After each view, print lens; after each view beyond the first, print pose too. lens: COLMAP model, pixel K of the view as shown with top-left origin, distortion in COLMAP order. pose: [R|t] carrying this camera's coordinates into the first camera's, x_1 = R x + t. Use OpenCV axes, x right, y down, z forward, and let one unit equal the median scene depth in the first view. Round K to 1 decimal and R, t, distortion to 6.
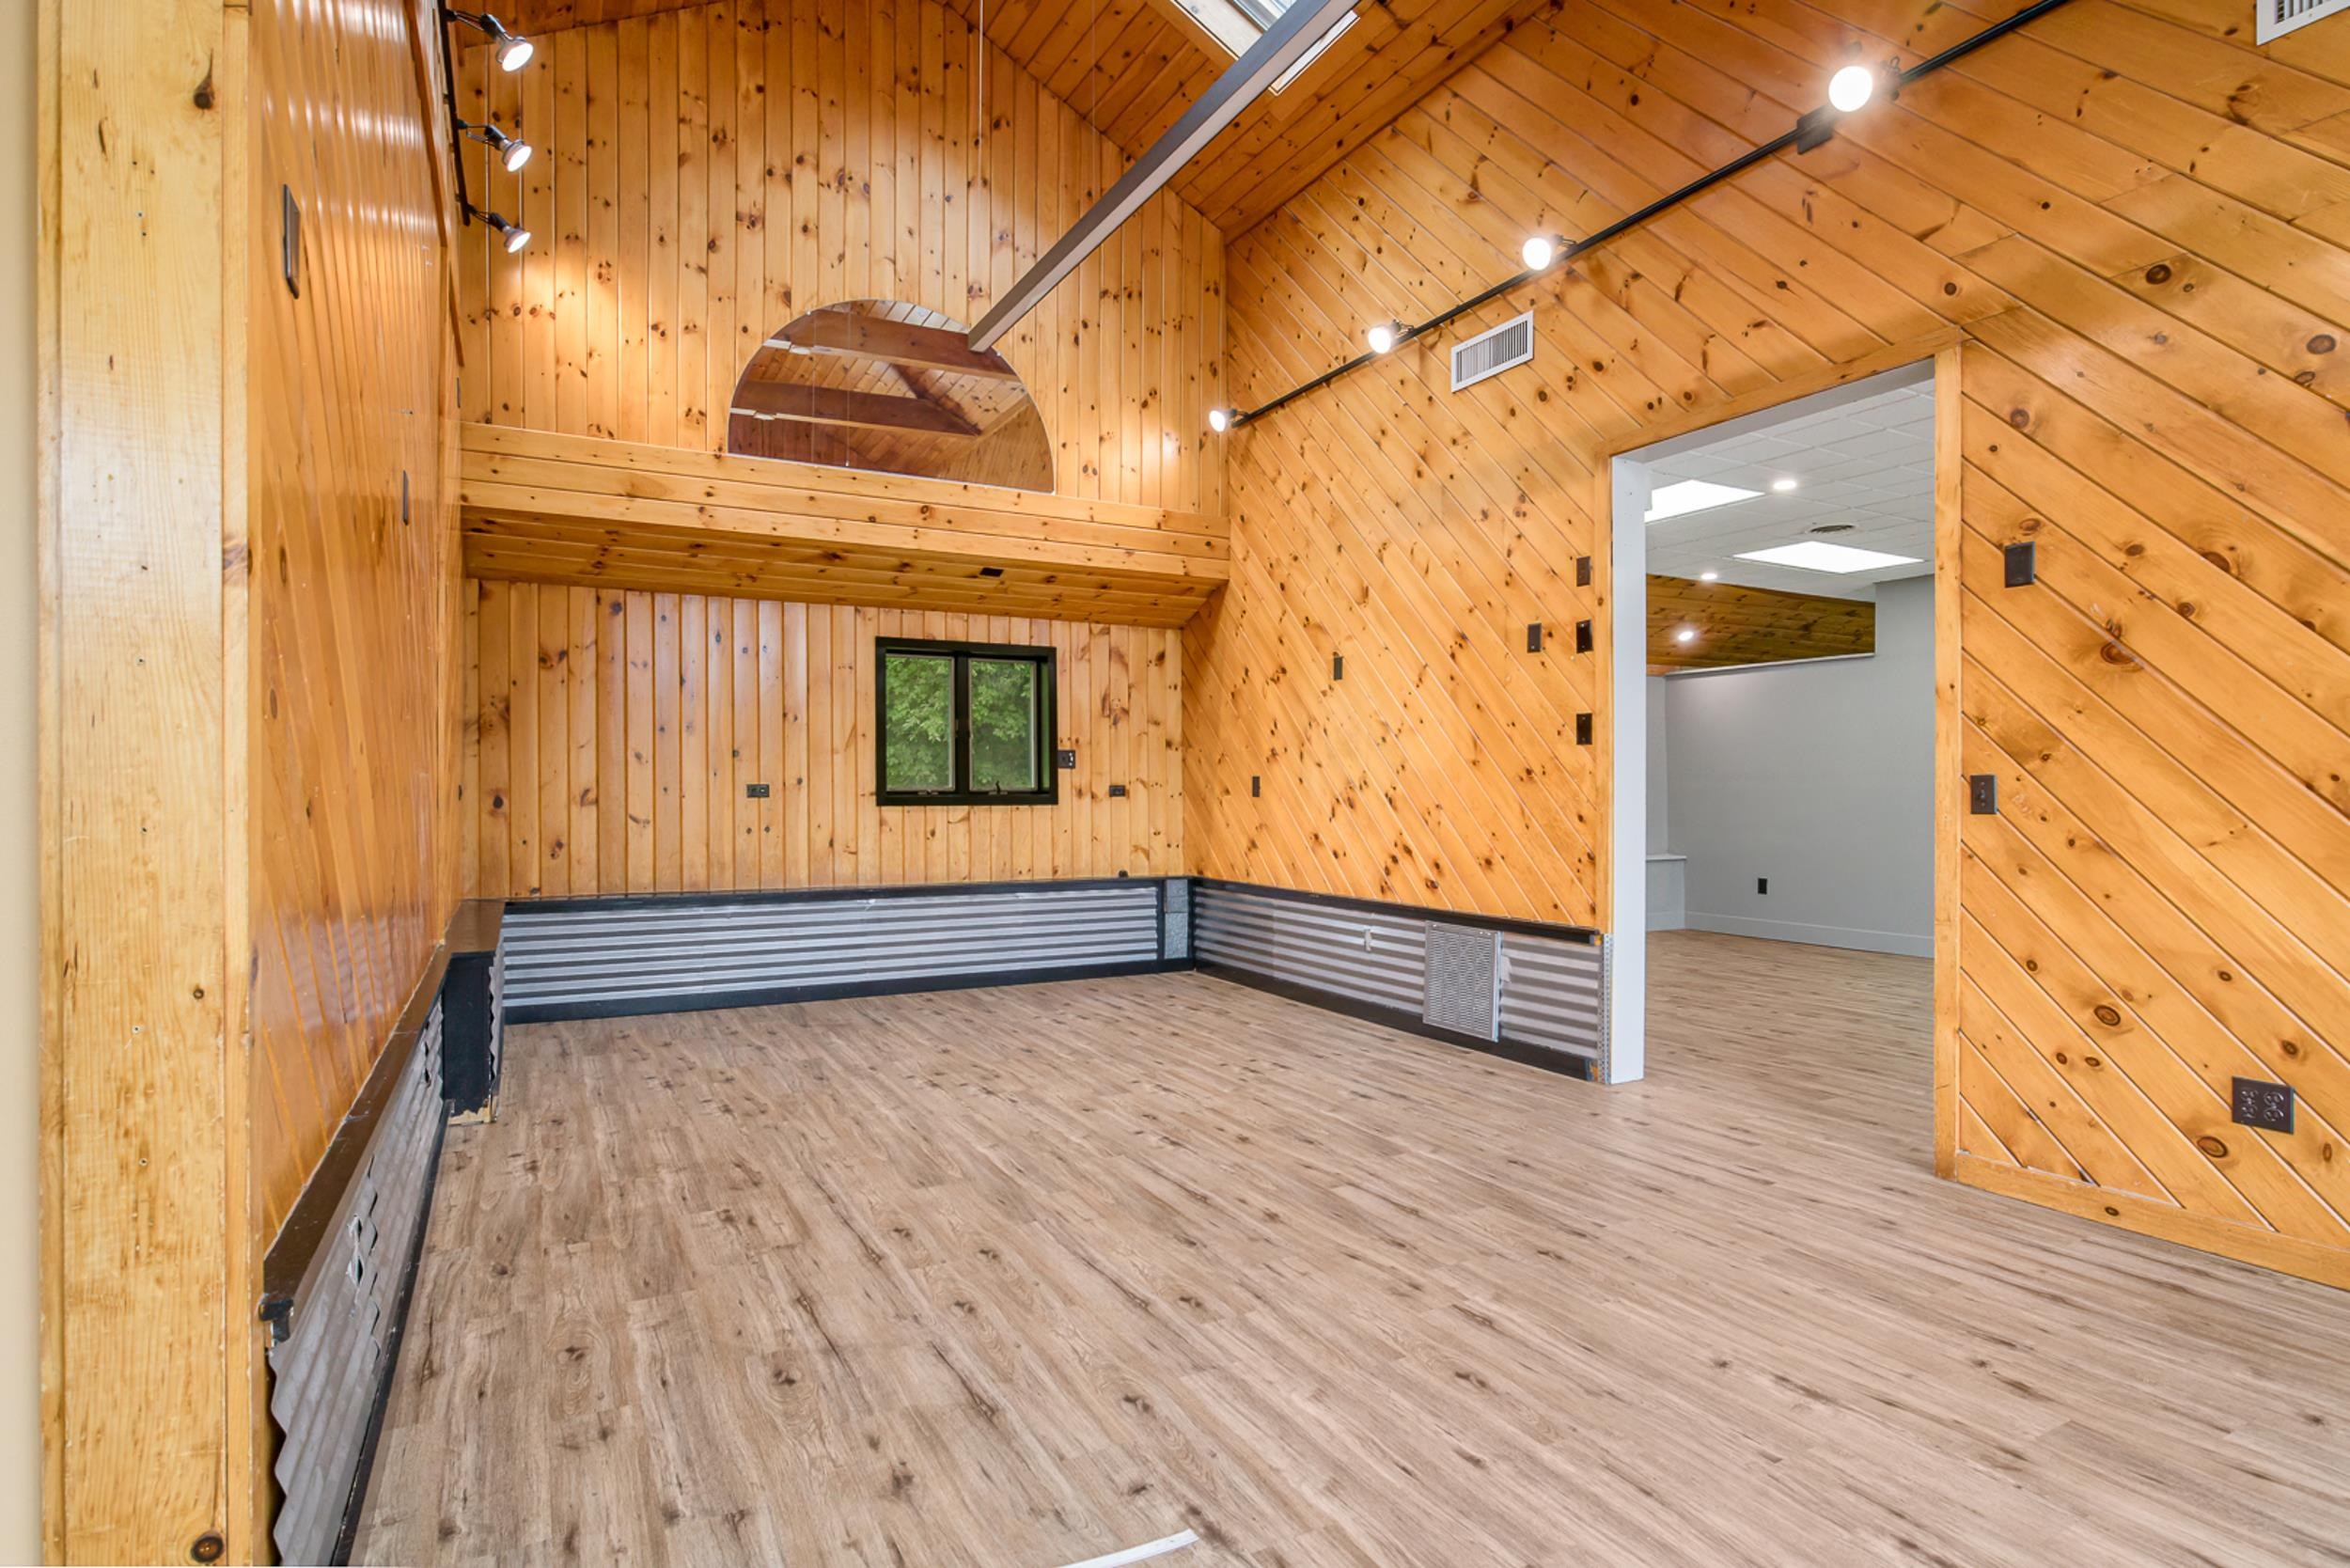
lens RADIAL K [[1183.8, 0, 1174.5], [0, 1183.8, 794.9], [0, 0, 1]] dist [-0.001316, 0.014124]
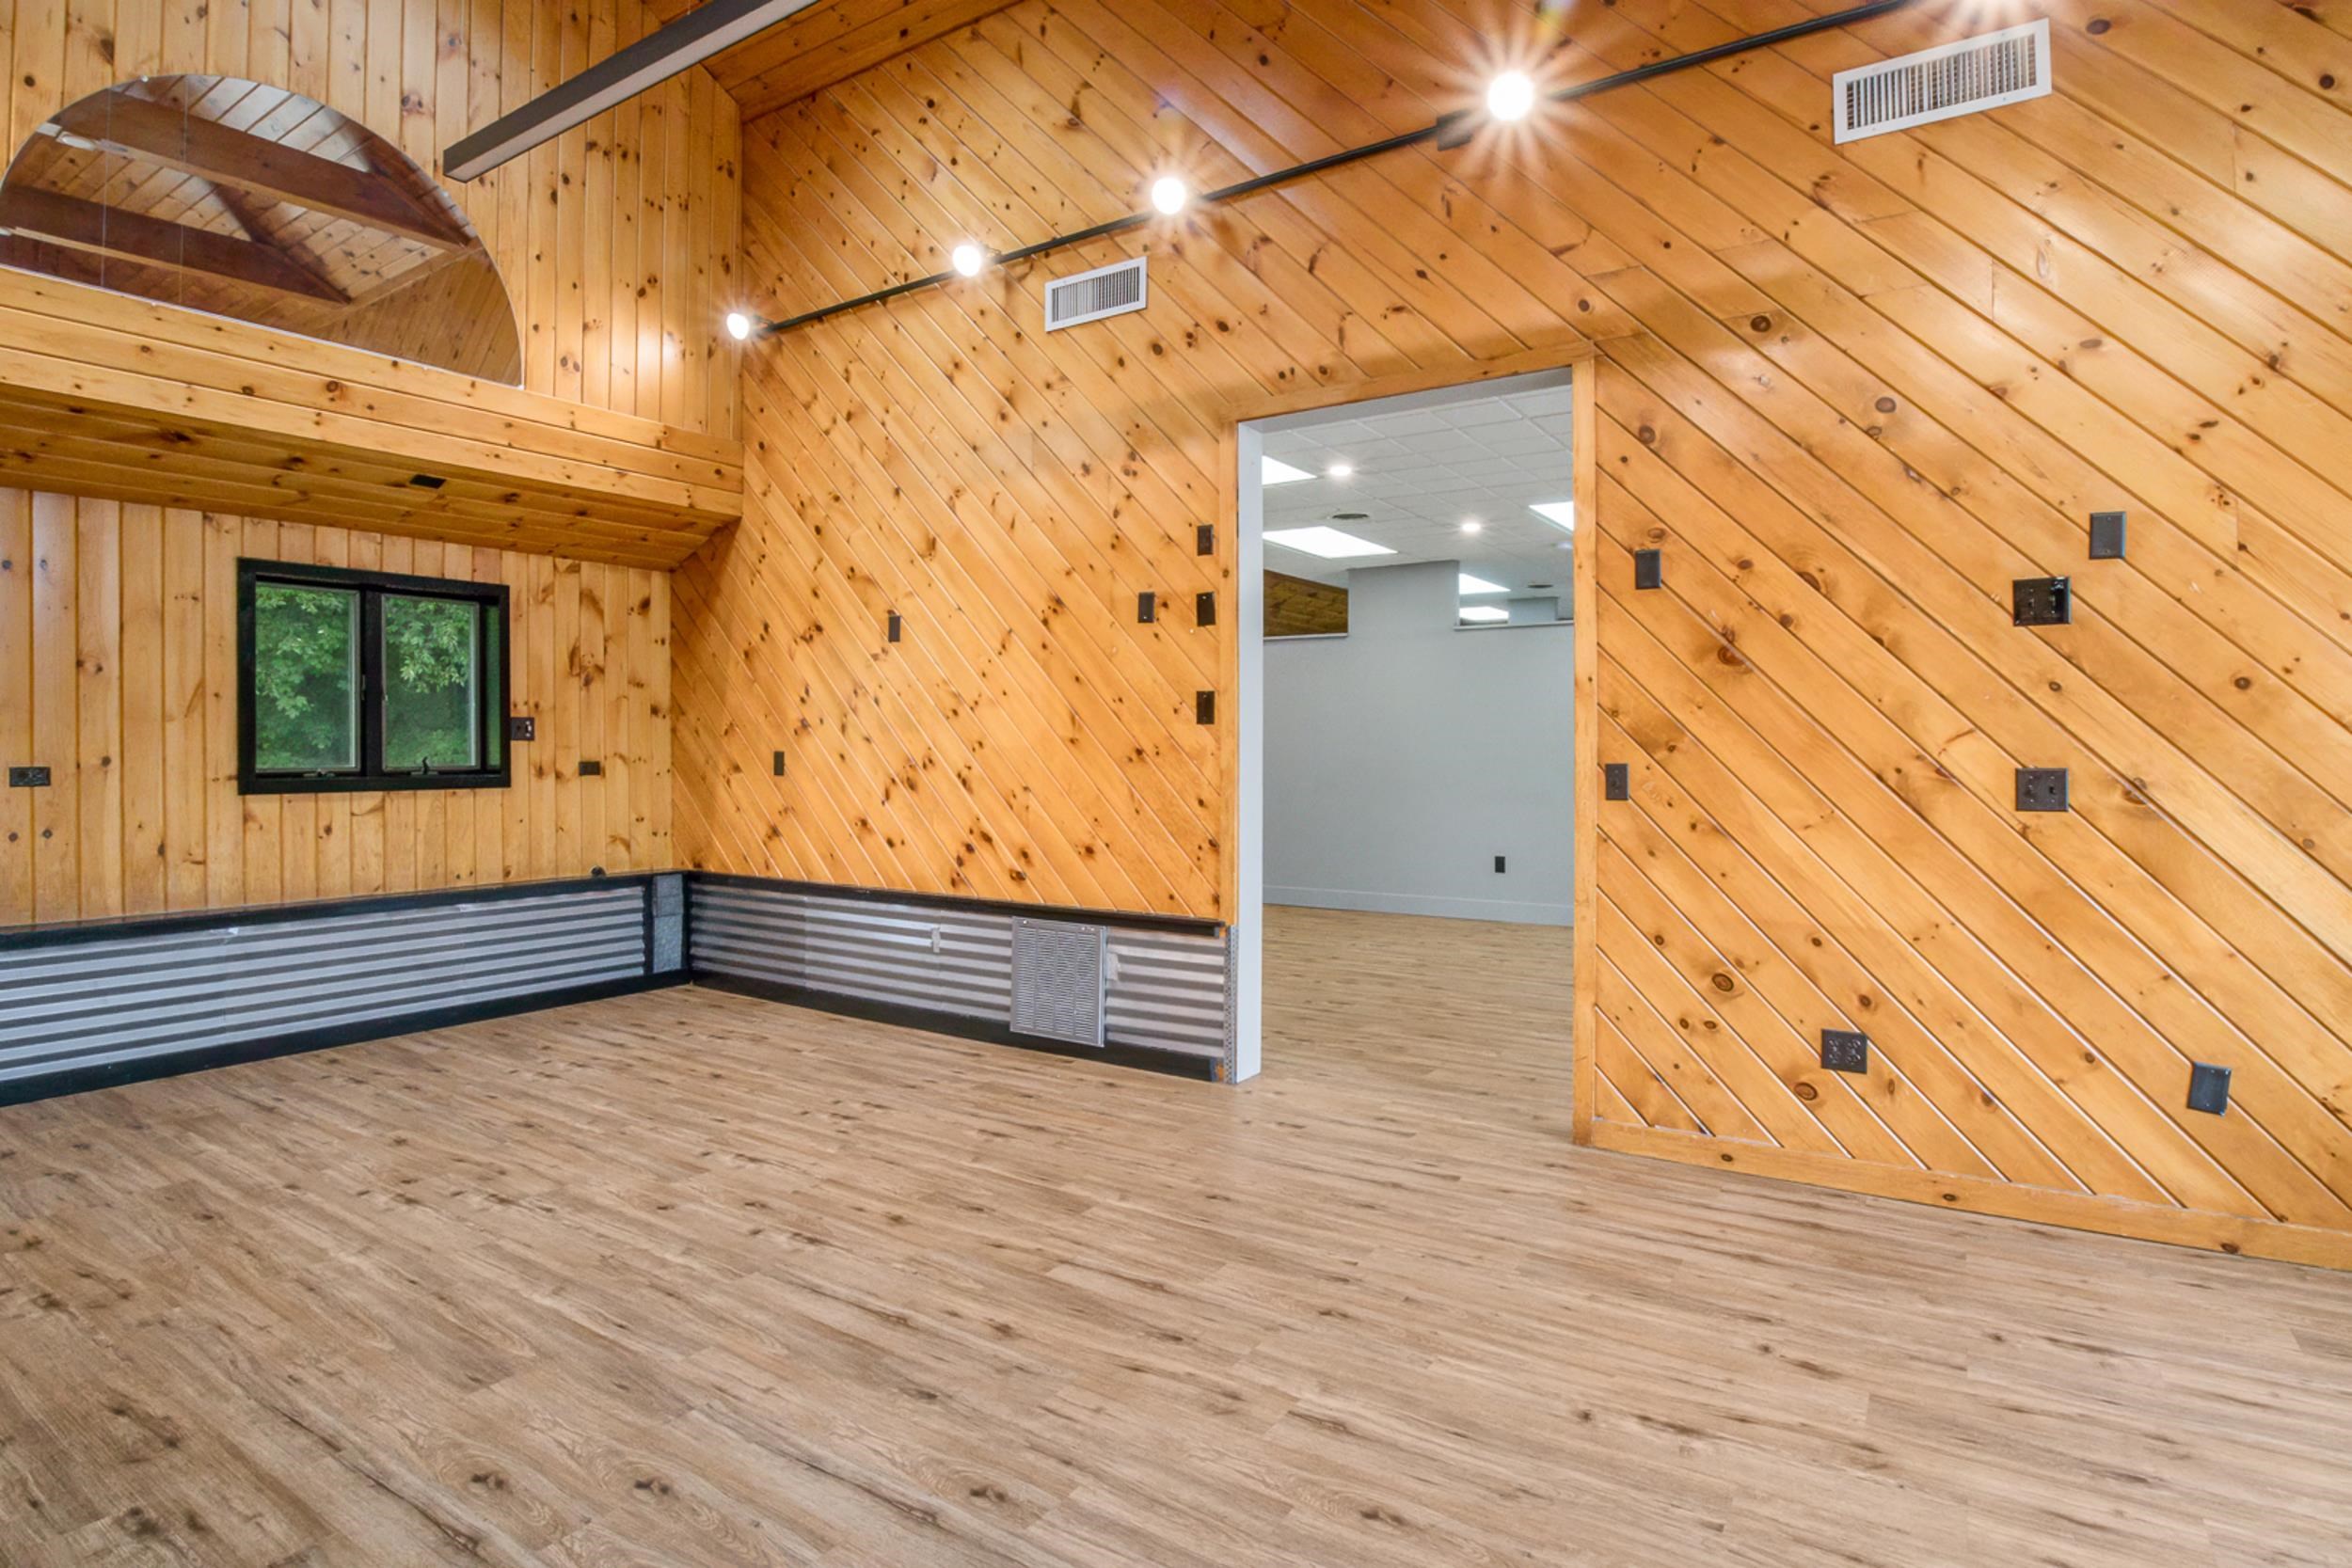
lens RADIAL K [[1226.4, 0, 1173.6], [0, 1226.4, 752.5], [0, 0, 1]] dist [-0.035614, 0.013564]
pose [[0.889450, -0.002066, 0.457028, -0.117202], [0.003610, 0.999990, -0.002506, -0.017267], [-0.457019, 0.003879, 0.889449, 0.139839]]
